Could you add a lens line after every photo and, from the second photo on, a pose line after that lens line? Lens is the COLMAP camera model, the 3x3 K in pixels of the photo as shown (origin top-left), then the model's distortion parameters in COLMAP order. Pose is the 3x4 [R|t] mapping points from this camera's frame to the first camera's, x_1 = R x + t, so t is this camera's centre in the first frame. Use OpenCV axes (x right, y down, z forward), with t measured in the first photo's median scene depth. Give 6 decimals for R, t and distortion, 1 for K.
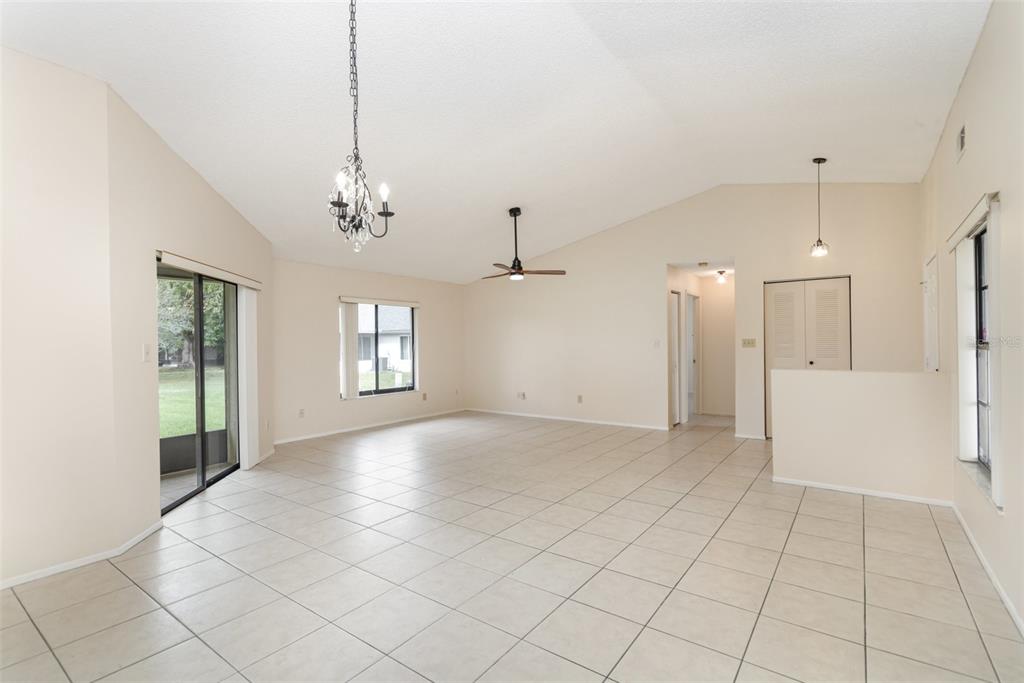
lens RADIAL K [[480.2, 0, 512.0], [0, 480.2, 341.5], [0, 0, 1]] dist [0.001974, 0.000548]
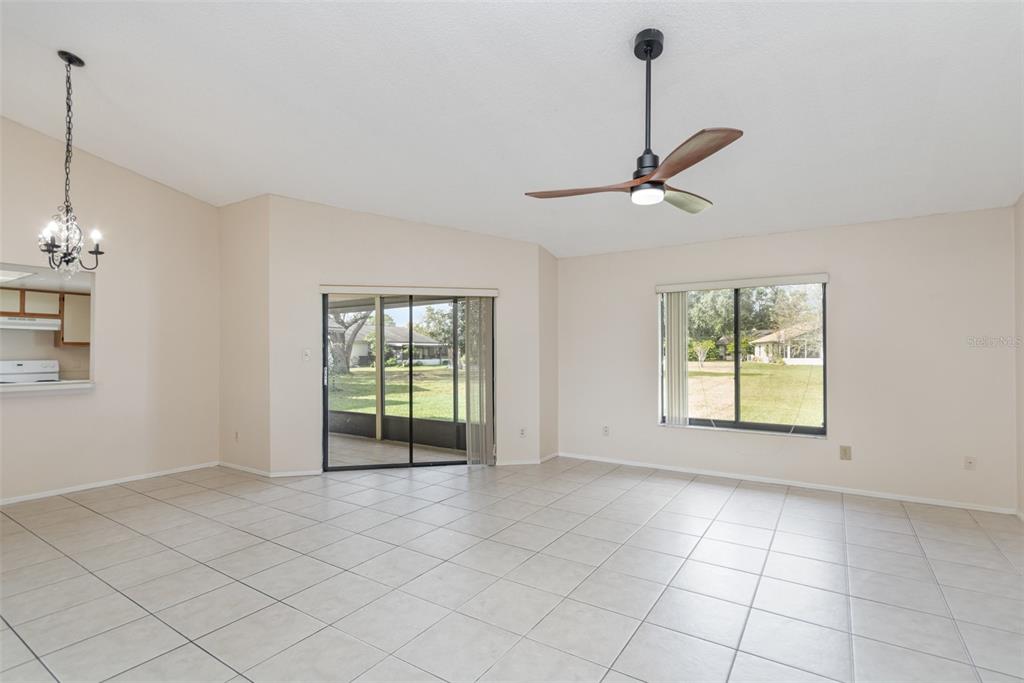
lens RADIAL K [[480.2, 0, 512.0], [0, 480.2, 341.5], [0, 0, 1]] dist [0.001974, 0.000548]
pose [[0.060721, -0.013635, -0.998062, 0.396226], [-0.001142, 0.999905, -0.013730, 0.004268], [0.998154, 0.001974, 0.060700, 0.783880]]
